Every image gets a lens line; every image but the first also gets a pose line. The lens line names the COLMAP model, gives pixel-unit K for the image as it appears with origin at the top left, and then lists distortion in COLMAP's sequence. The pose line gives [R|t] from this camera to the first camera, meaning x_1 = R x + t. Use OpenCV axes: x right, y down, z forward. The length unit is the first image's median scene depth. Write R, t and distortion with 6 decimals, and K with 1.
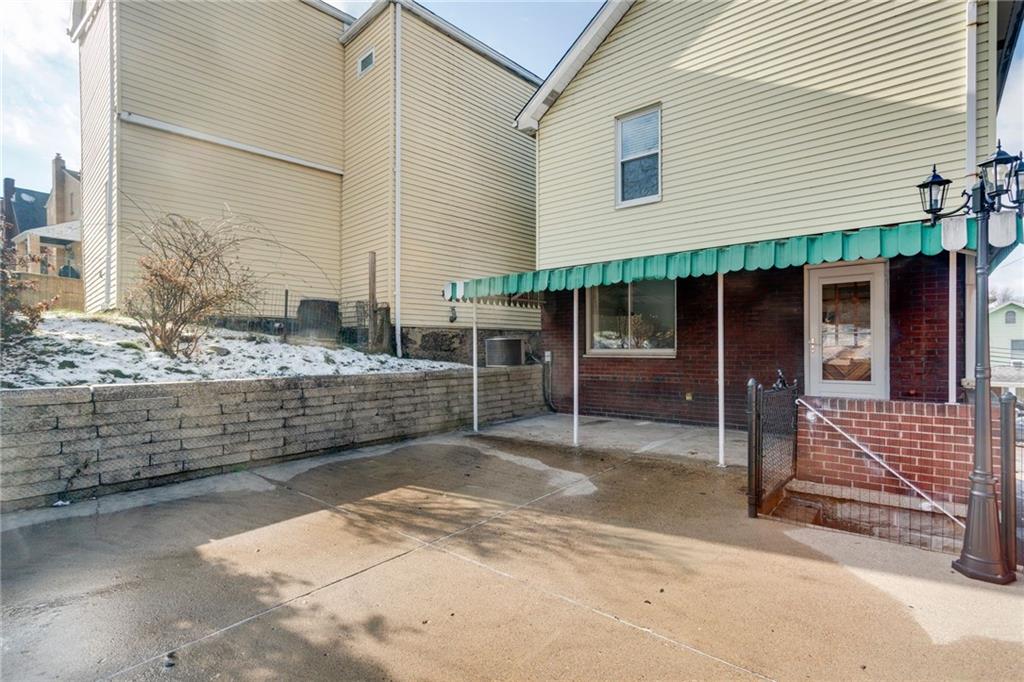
lens RADIAL K [[486.3, 0, 516.1], [0, 486.3, 348.2], [0, 0, 1]] dist [-0.001638, 0.000574]
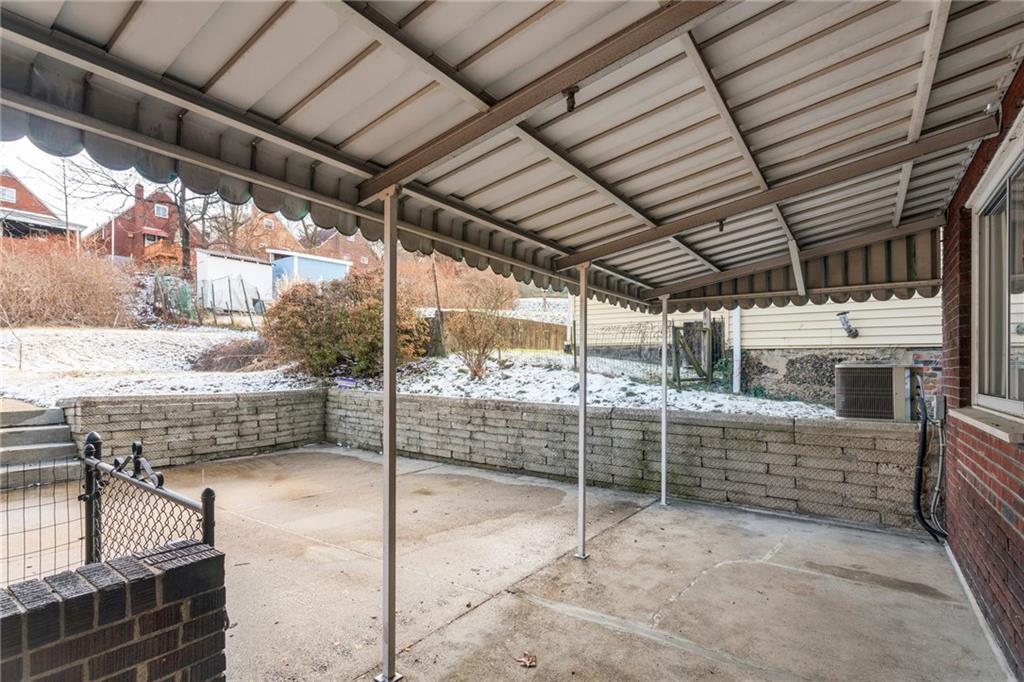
lens RADIAL K [[486.3, 0, 490.3], [0, 486.3, 368.8], [0, 0, 1]] dist [-0.001638, 0.000574]
pose [[0.097972, 0.007828, -0.995158, 0.665416], [-0.015649, 0.999858, 0.006324, -0.020361], [0.995066, 0.014953, 0.098081, 0.816623]]
